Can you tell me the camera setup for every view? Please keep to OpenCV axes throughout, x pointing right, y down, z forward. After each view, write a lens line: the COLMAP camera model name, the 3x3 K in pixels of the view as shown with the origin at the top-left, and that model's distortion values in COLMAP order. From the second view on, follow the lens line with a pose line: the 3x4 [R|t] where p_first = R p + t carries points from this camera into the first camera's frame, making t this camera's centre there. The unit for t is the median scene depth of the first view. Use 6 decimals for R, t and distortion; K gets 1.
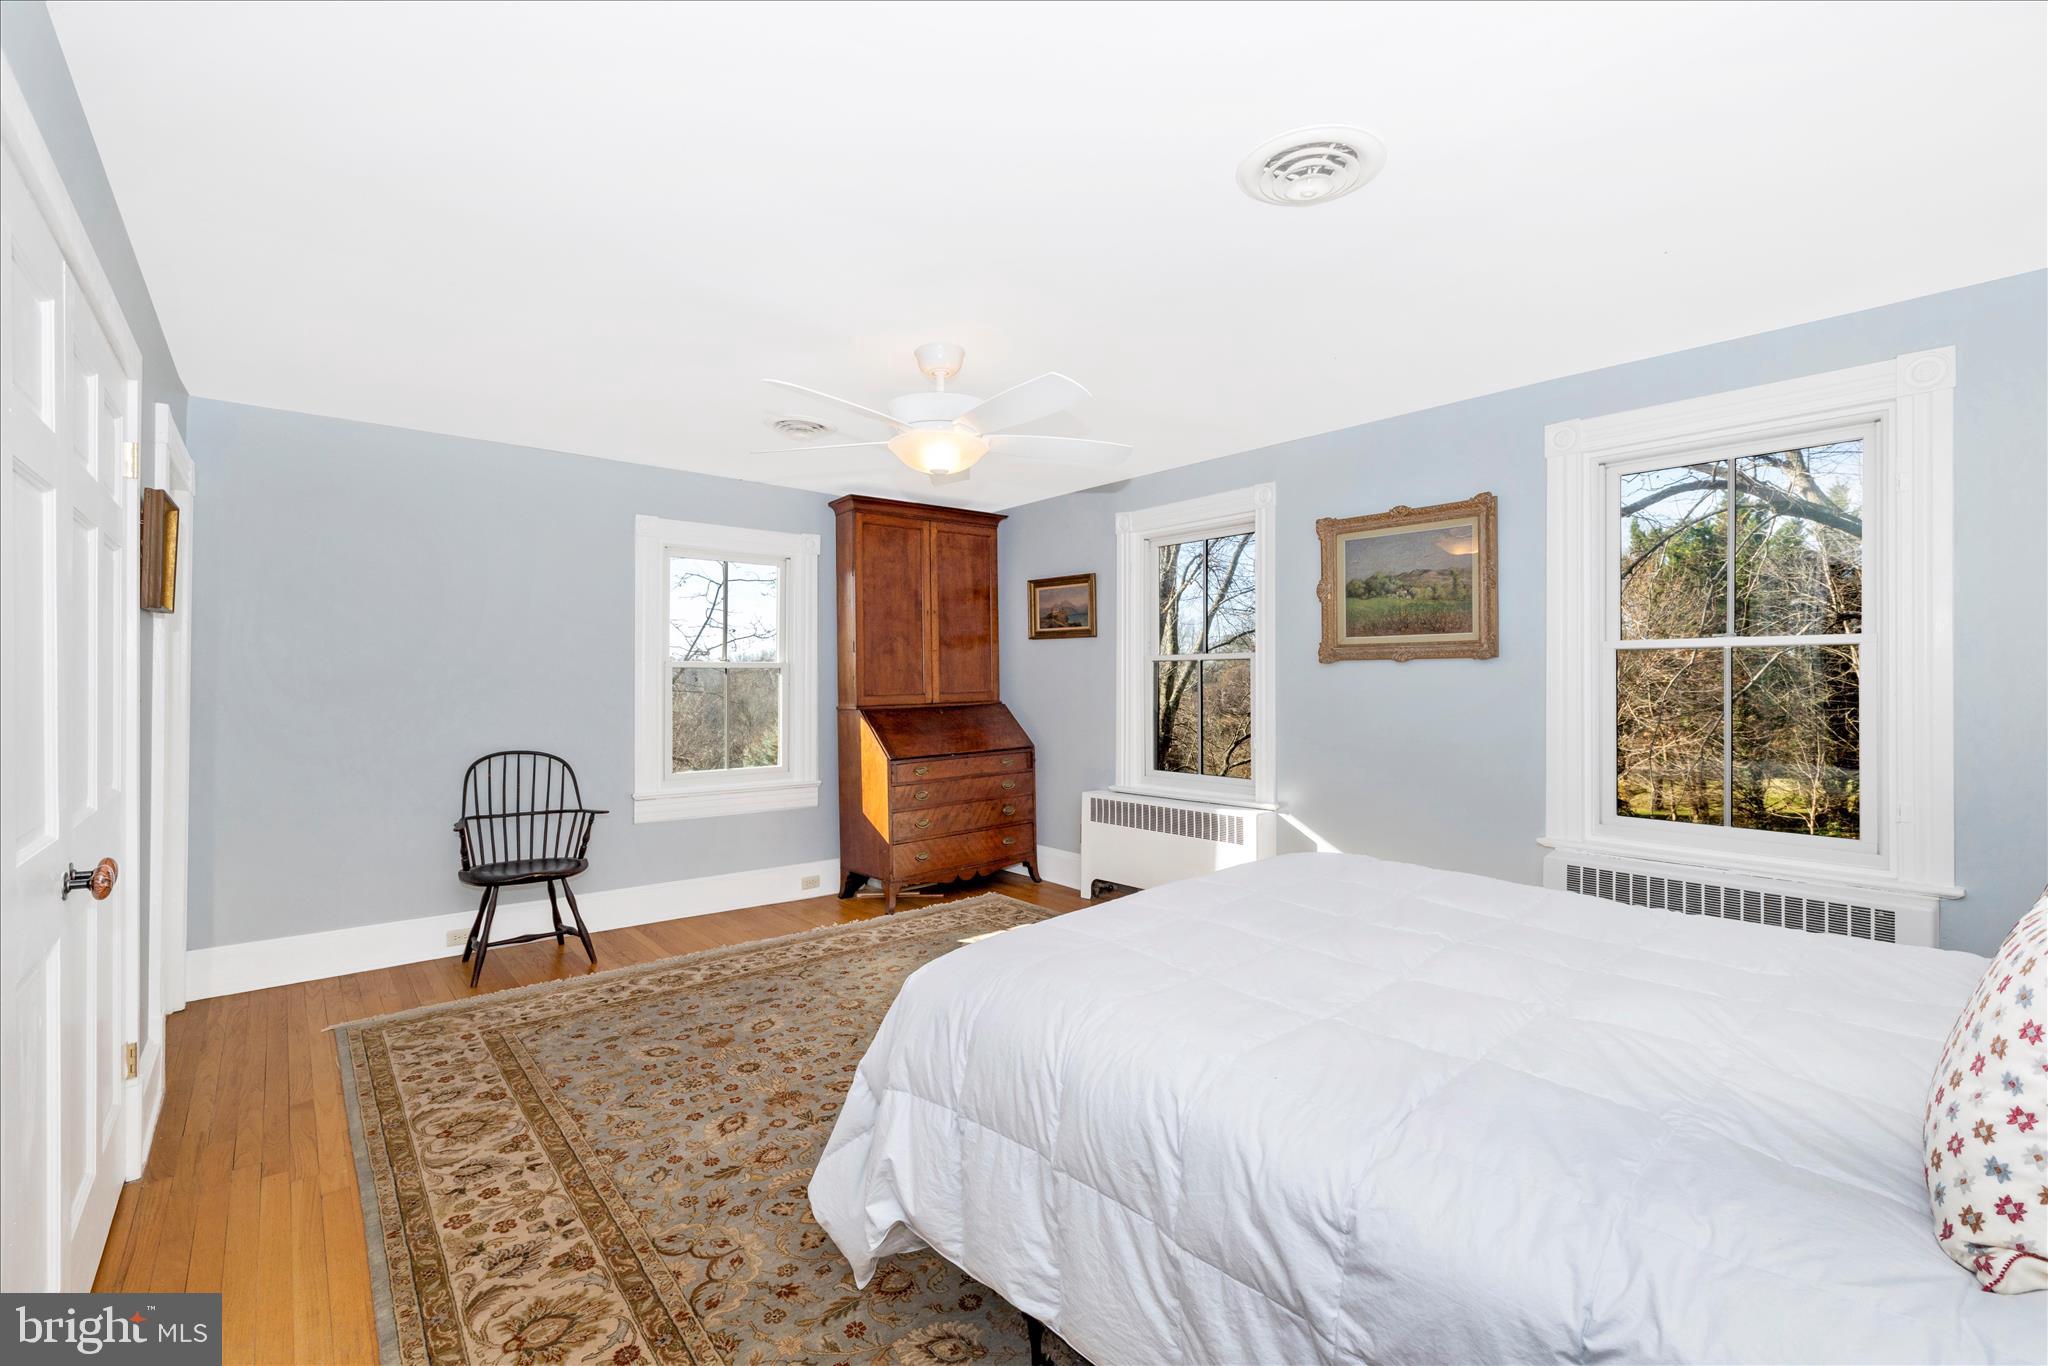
lens RADIAL K [[875.9, 0, 1028.5], [0, 875.9, 695.9], [0, 0, 1]] dist [-0.009567, -0.004443]
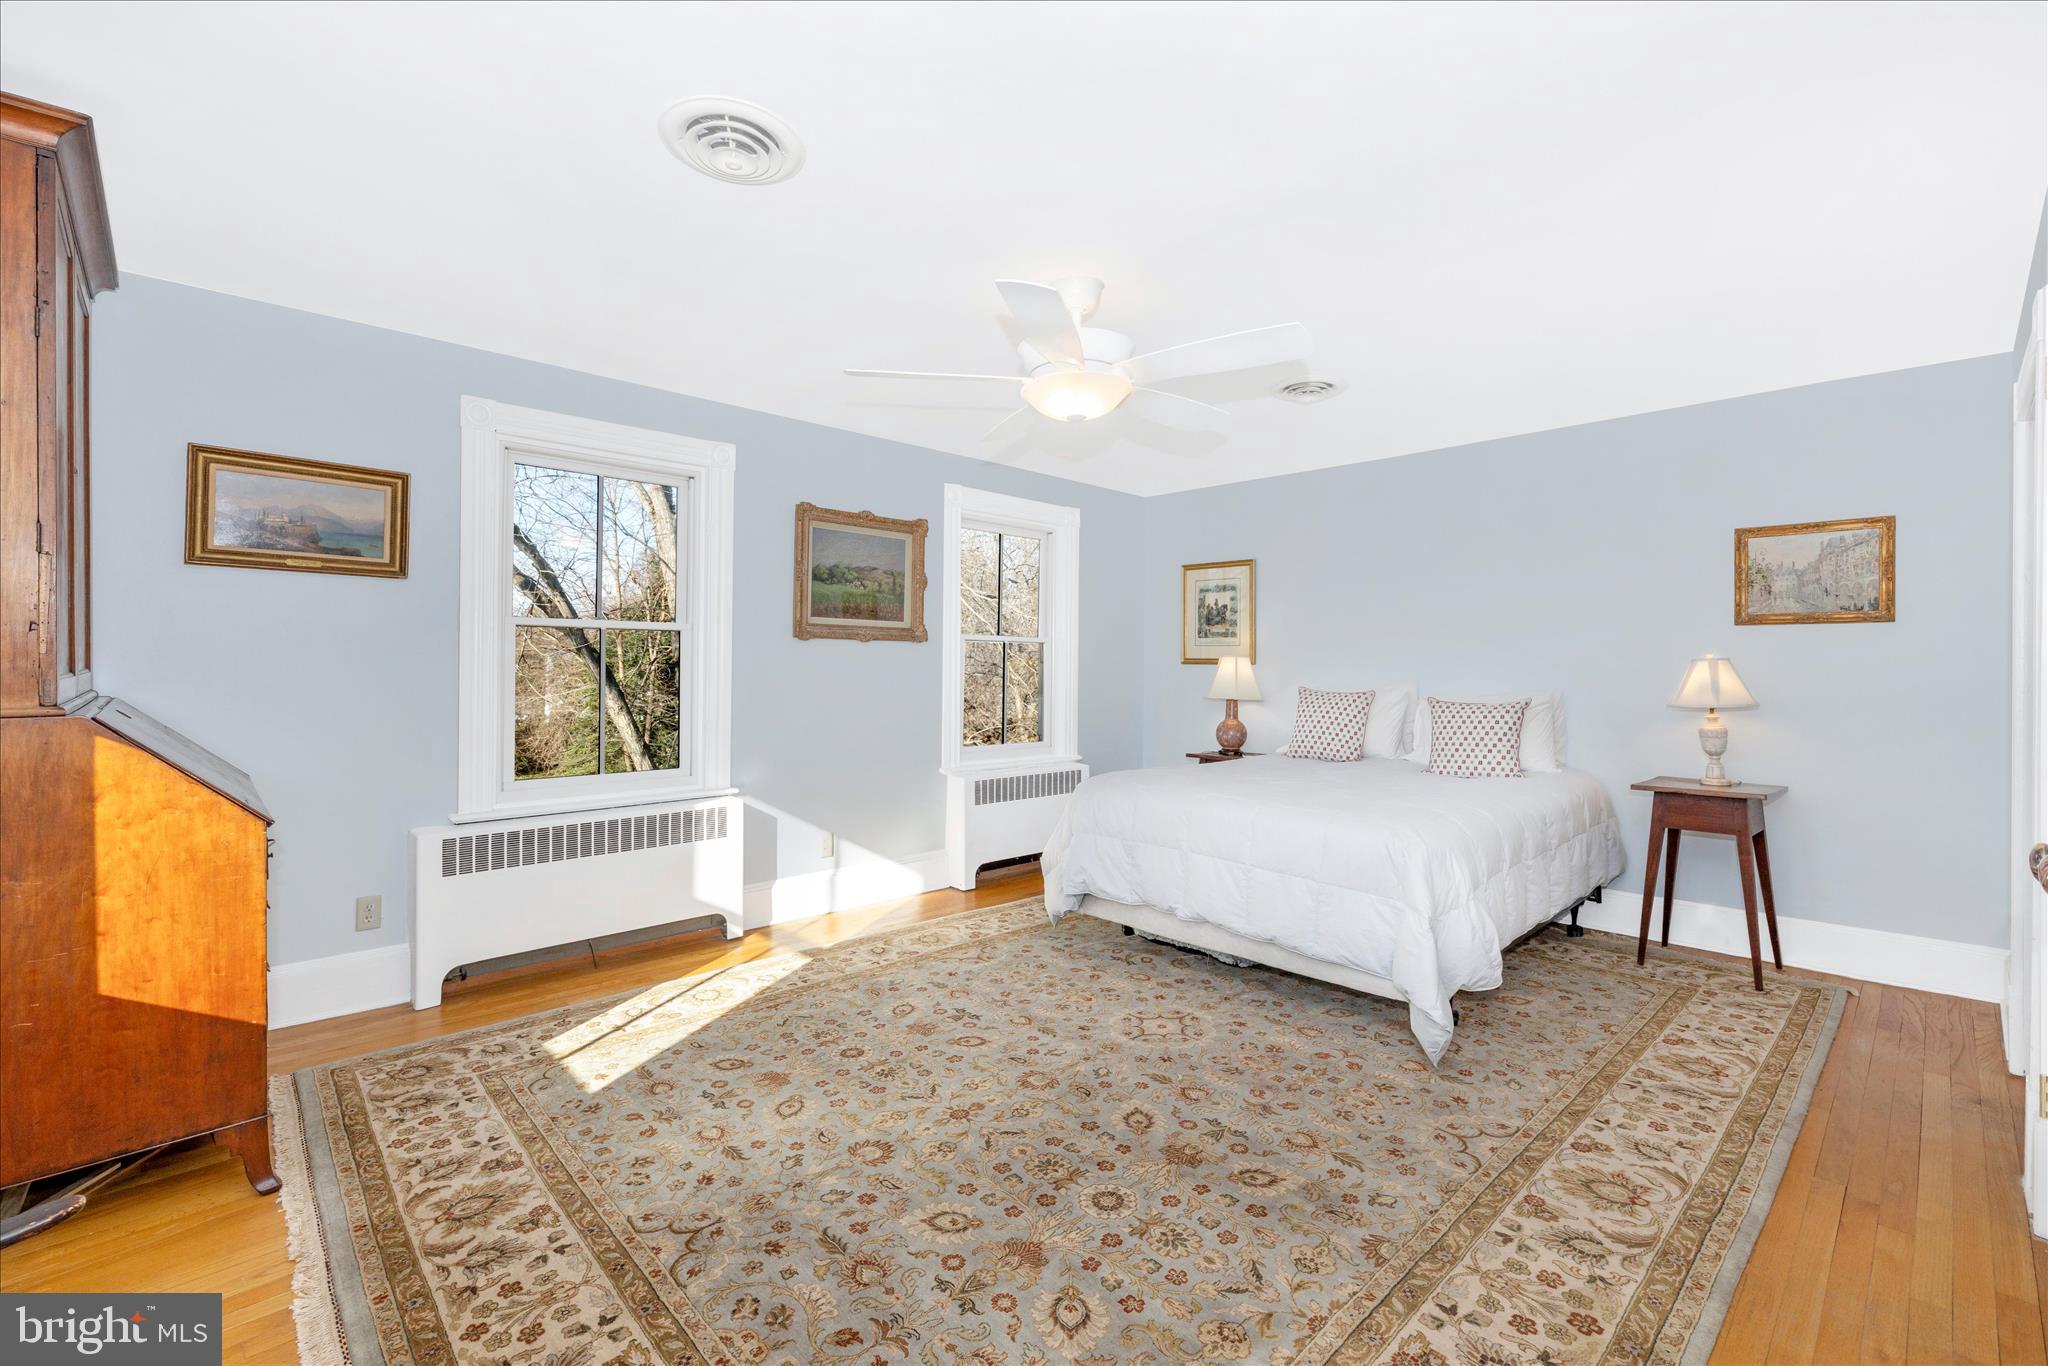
lens RADIAL K [[875.9, 0, 1041.0], [0, 875.9, 676.3], [0, 0, 1]] dist [-0.009567, -0.004443]
pose [[-0.061888, 0.001007, 0.998083, -0.744262], [0.015330, 0.999882, -0.000058, 0.010502], [-0.997965, 0.015297, -0.061897, 0.810294]]
